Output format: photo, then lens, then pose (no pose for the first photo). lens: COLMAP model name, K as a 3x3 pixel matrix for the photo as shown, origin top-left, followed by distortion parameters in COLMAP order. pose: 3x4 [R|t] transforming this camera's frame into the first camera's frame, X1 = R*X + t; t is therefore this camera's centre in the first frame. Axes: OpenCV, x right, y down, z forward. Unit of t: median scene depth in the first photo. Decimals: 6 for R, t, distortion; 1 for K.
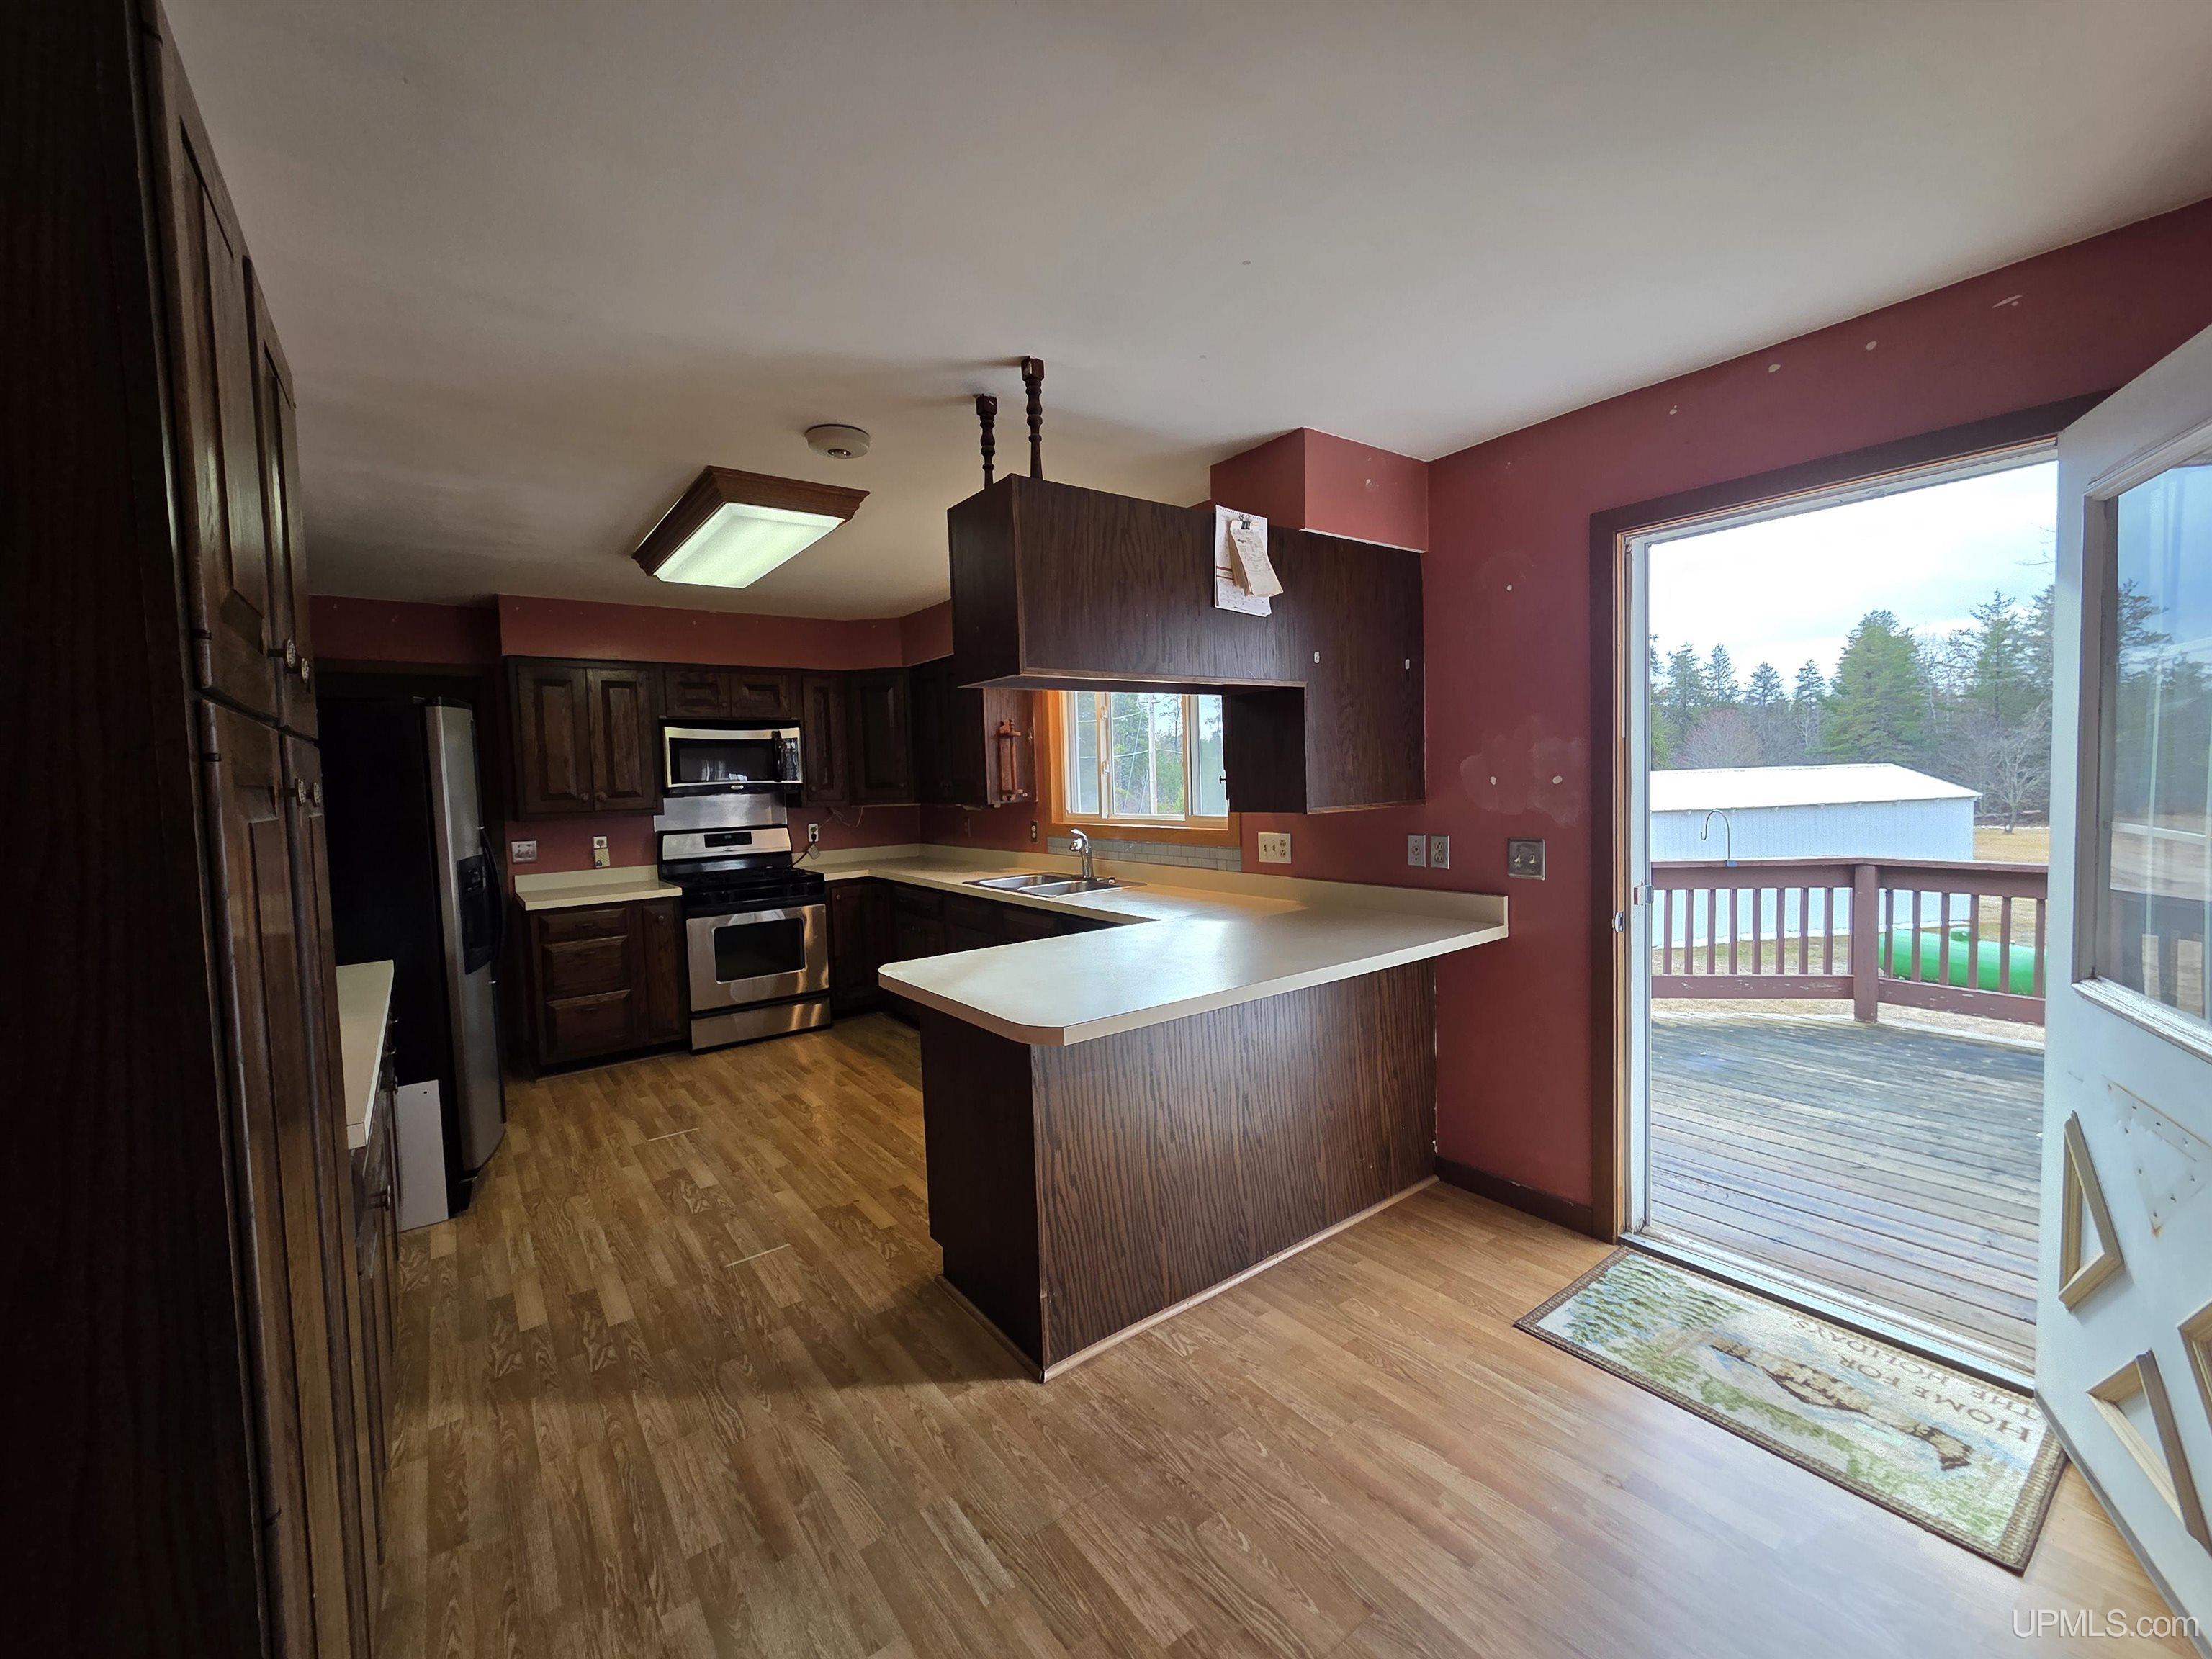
lens RADIAL K [[906.6, 0, 1097.4], [0, 906.6, 820.5], [0, 0, 1]] dist [0.006032, -0.000441]
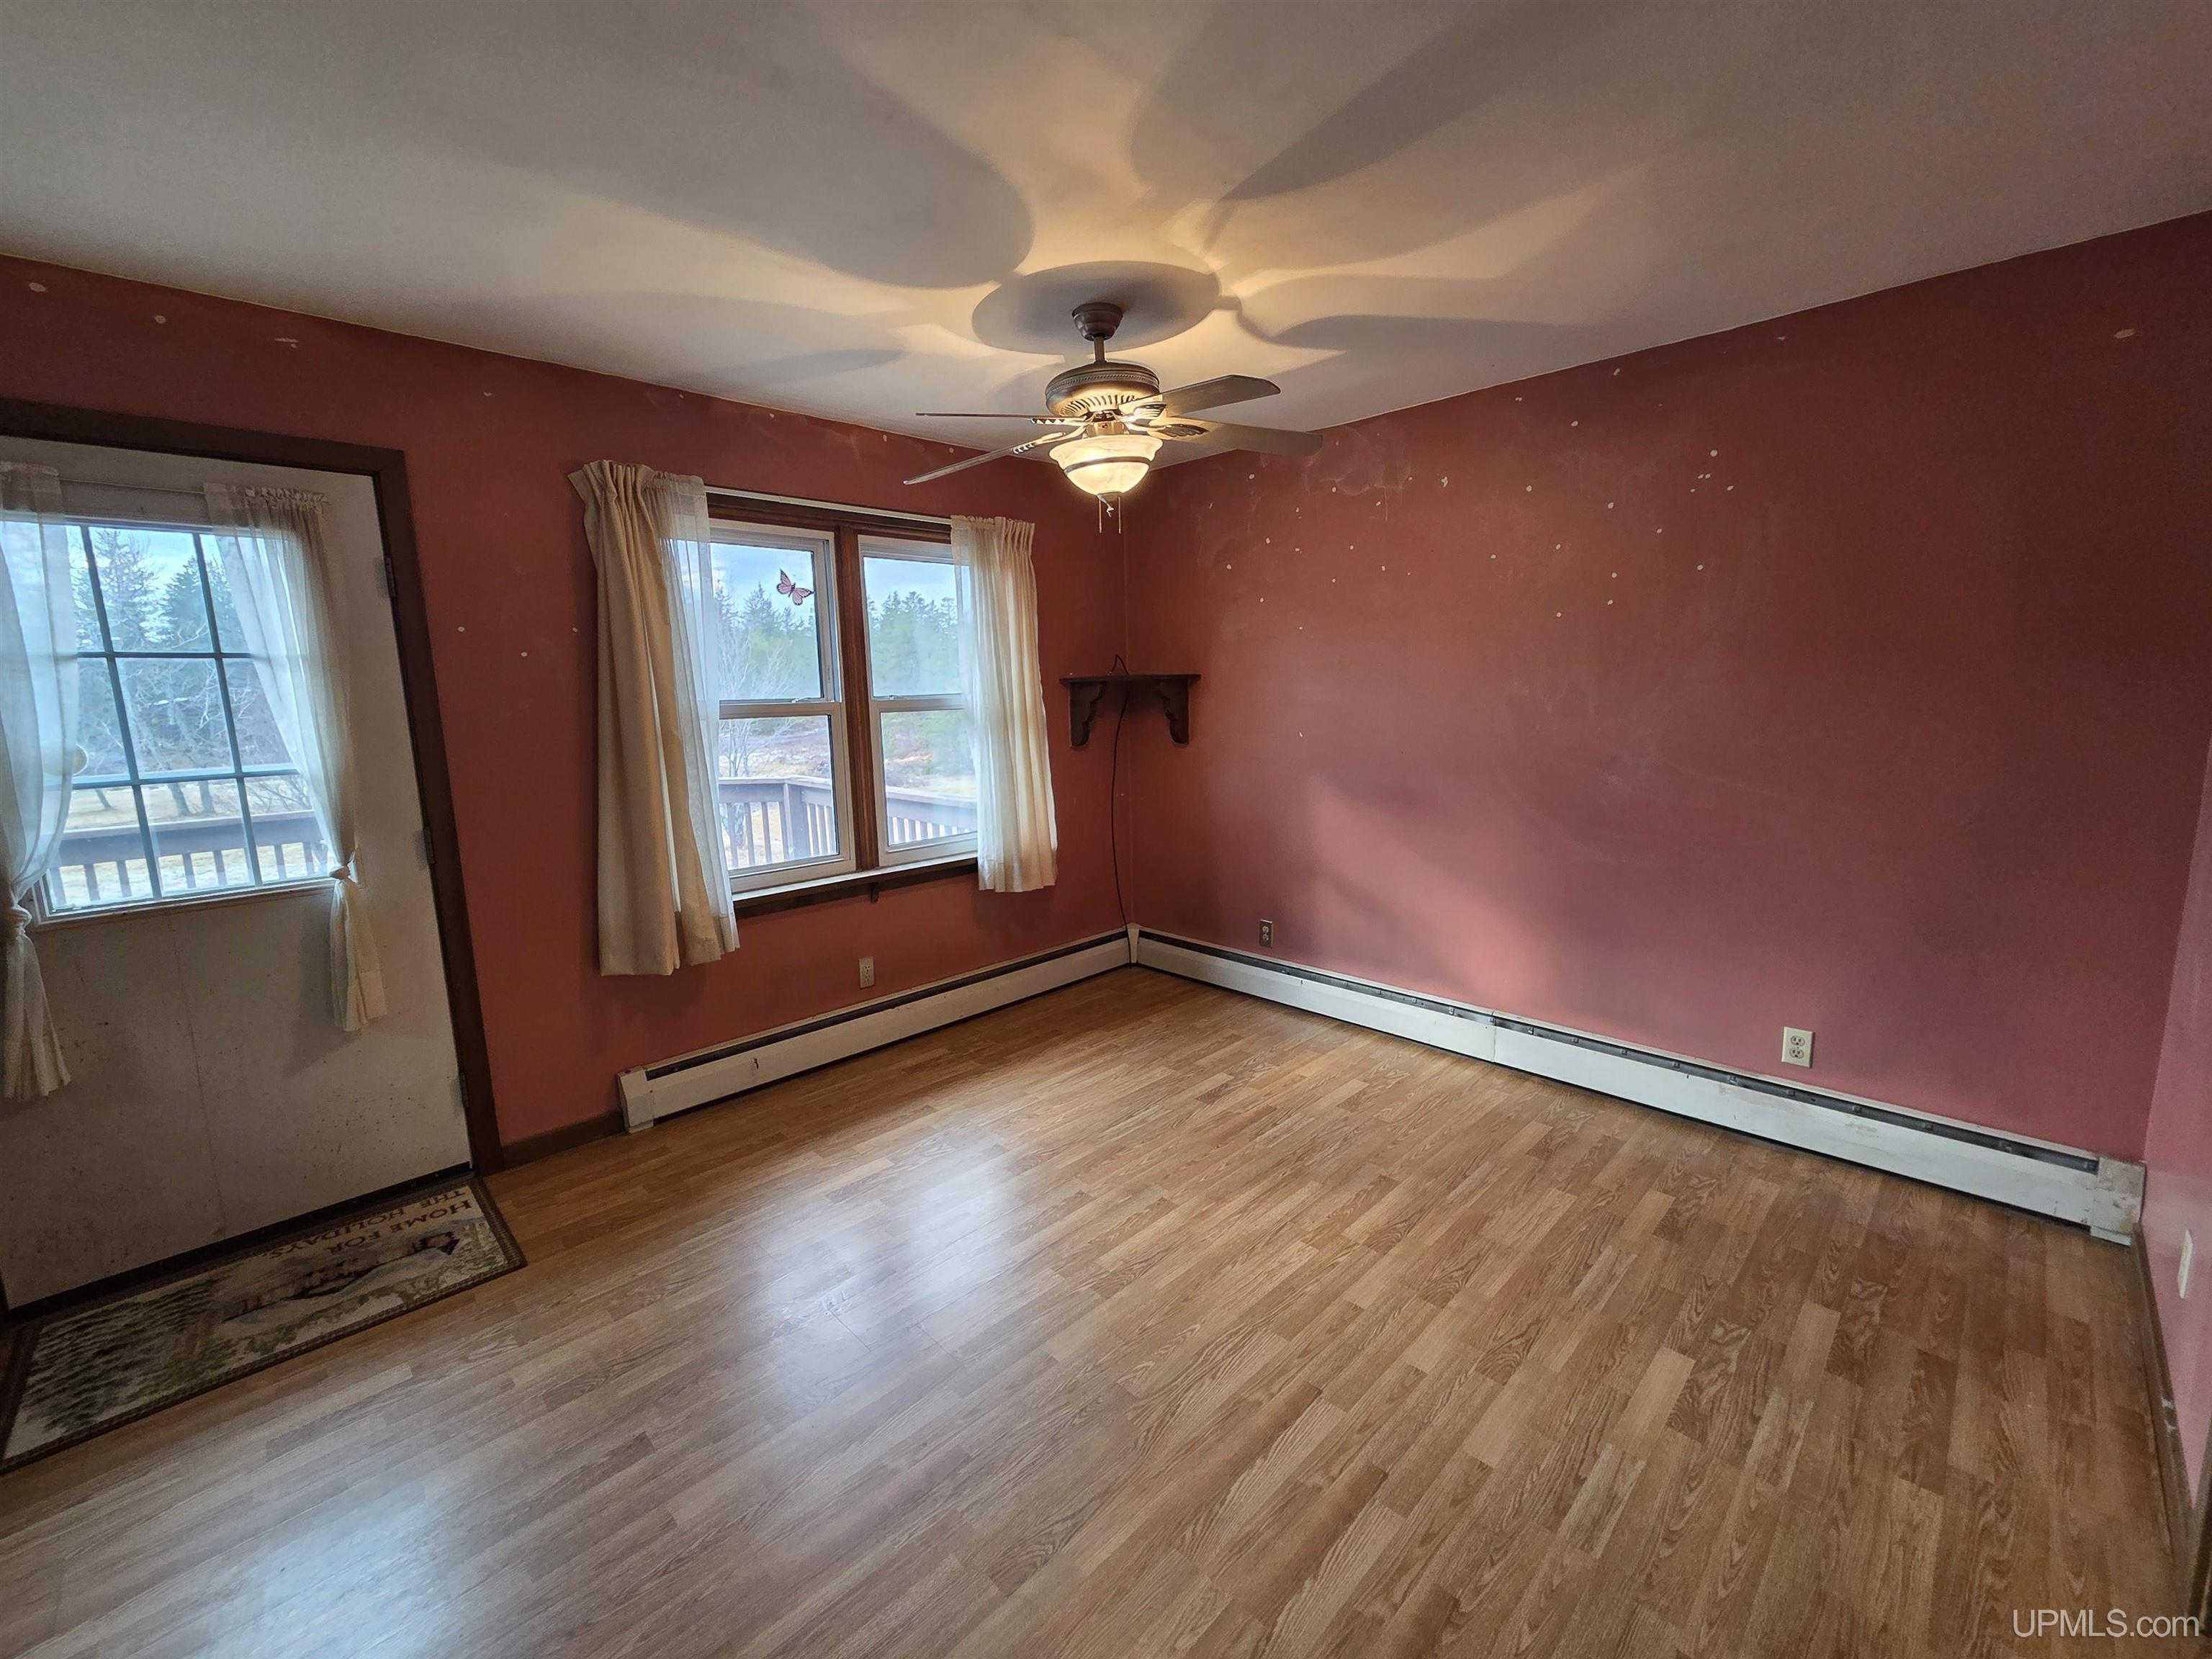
lens RADIAL K [[906.6, 0, 1098.8], [0, 906.6, 827.0], [0, 0, 1]] dist [0.006032, -0.000441]
pose [[-0.137156, -0.120143, 0.983236, -0.235800], [0.077363, 0.988286, 0.131552, -0.005698], [-0.987524, 0.094110, -0.126255, 0.088907]]
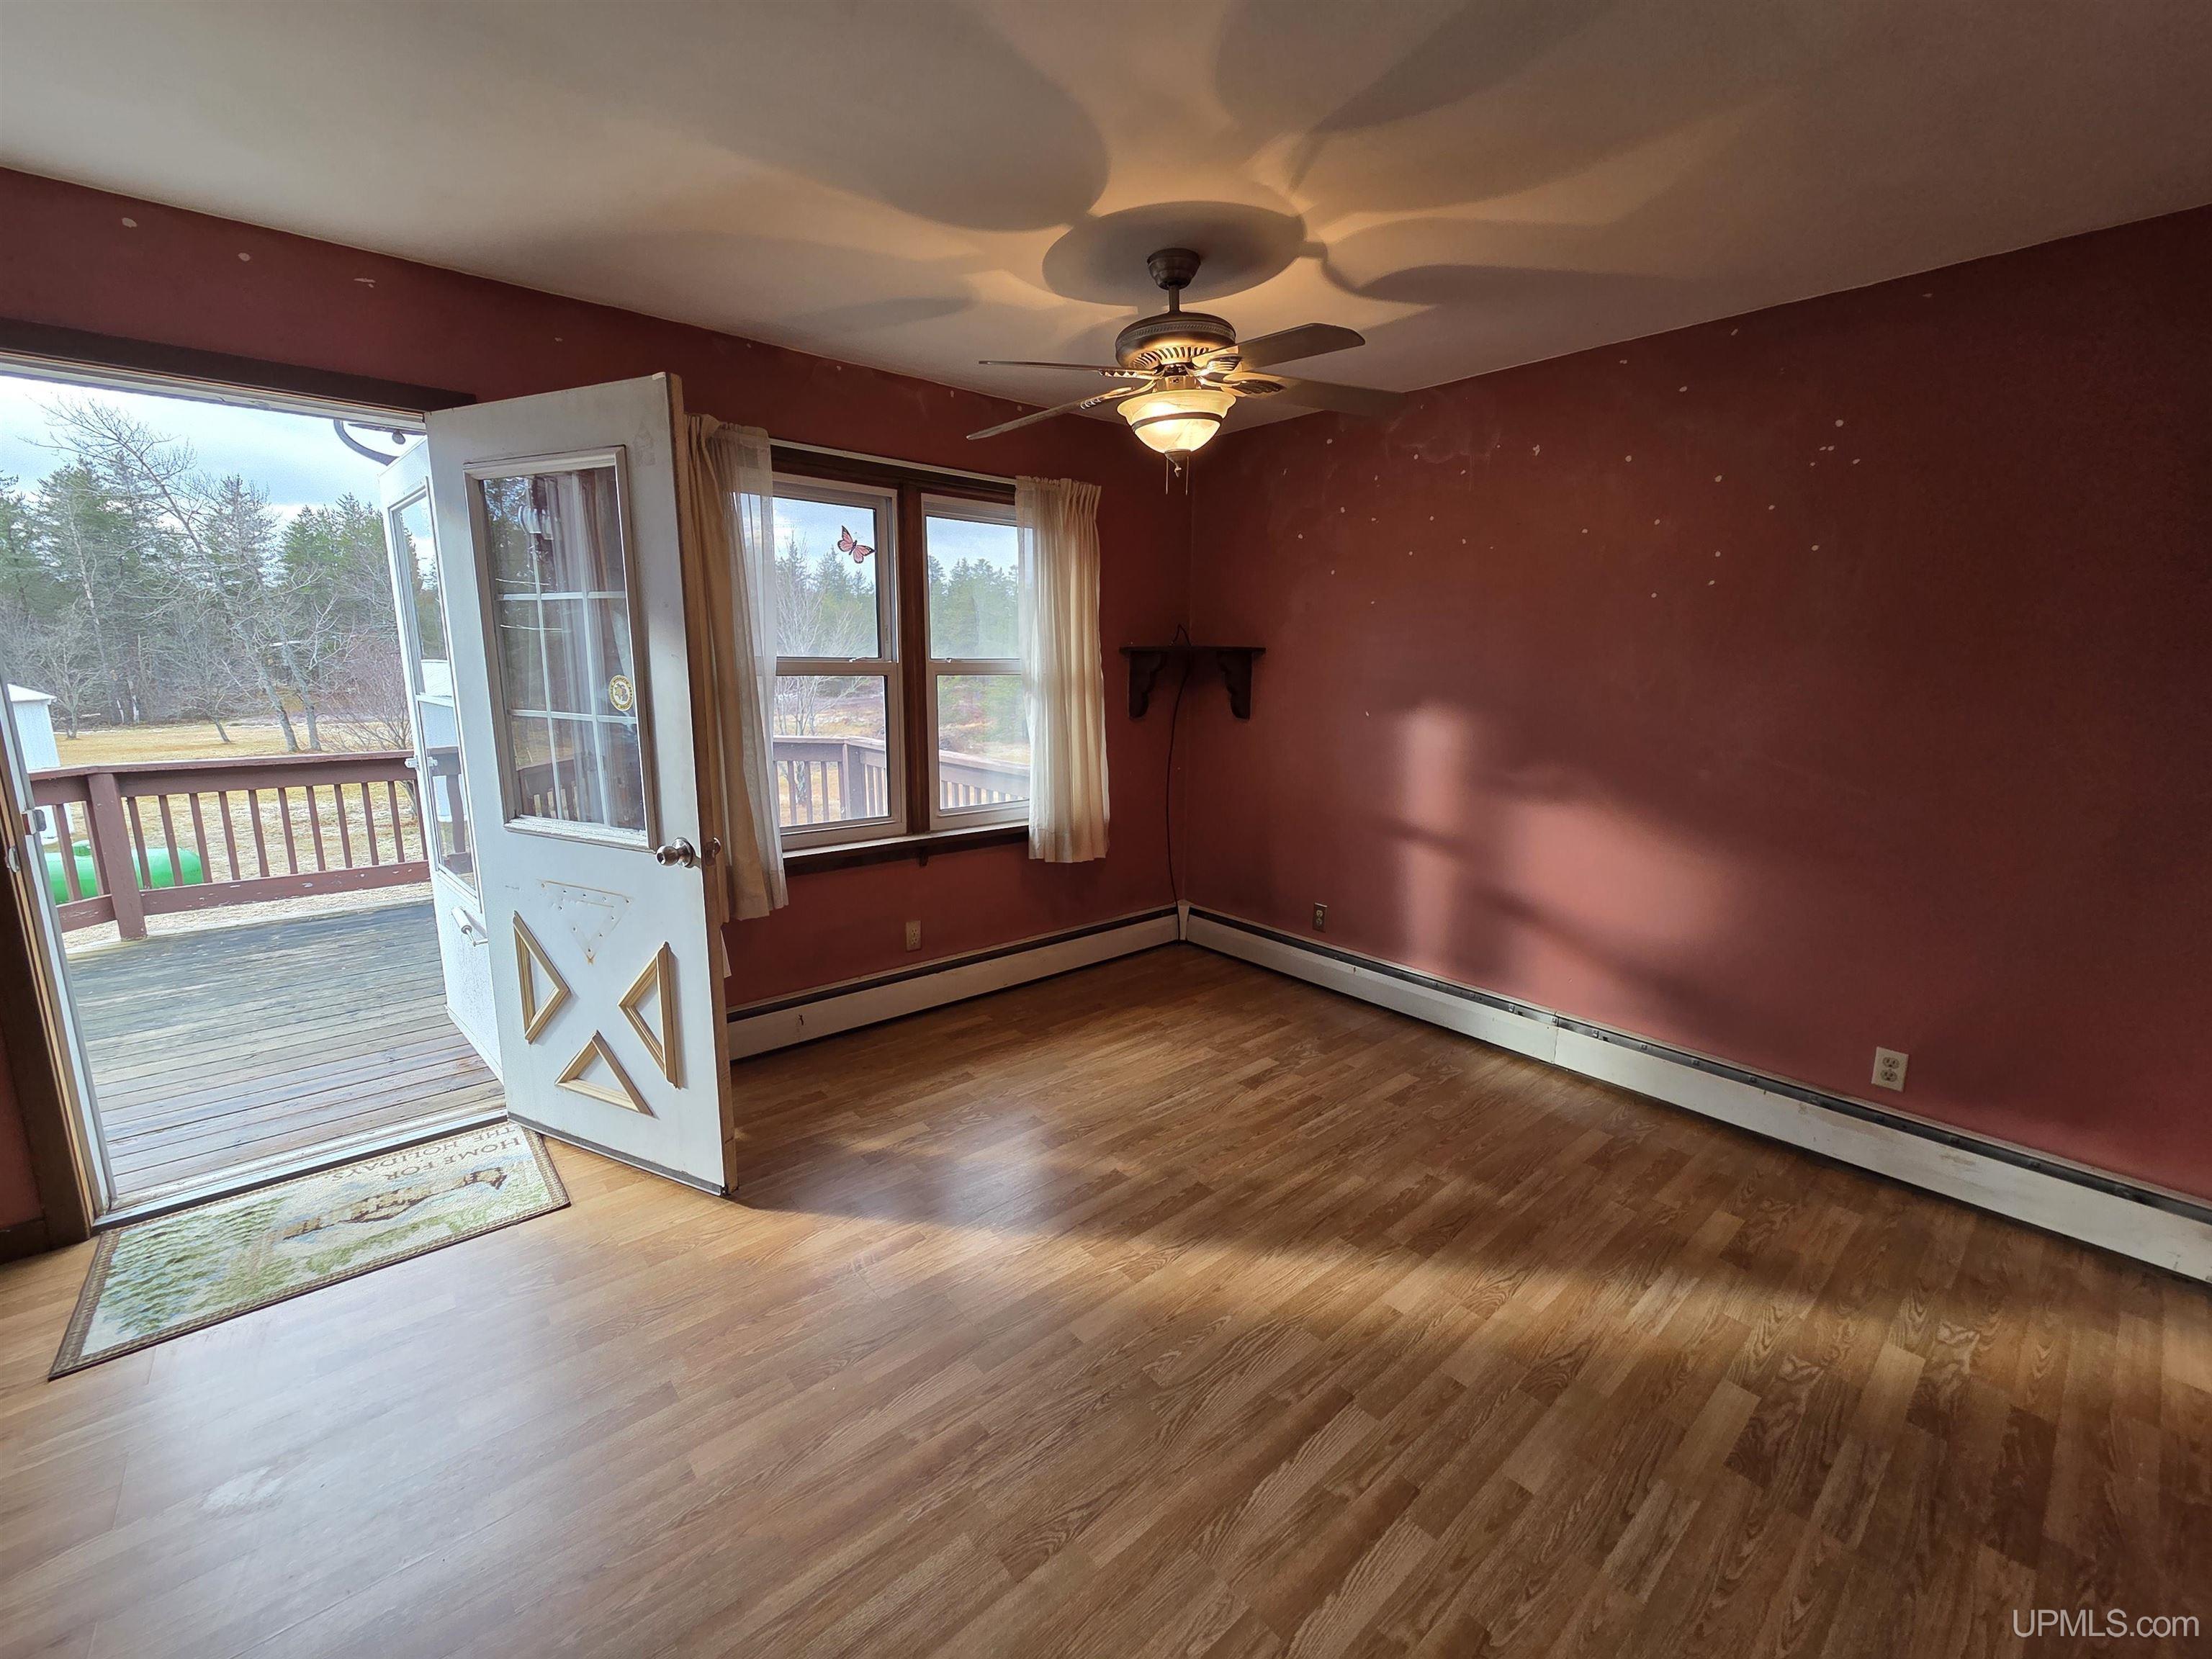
lens RADIAL K [[906.6, 0, 1101.8], [0, 906.6, 825.1], [0, 0, 1]] dist [0.006032, -0.000441]
pose [[-0.072711, -0.152199, 0.985672, -0.215629], [0.041497, 0.986970, 0.155460, -0.002289], [-0.996489, 0.052206, -0.065447, 0.082177]]
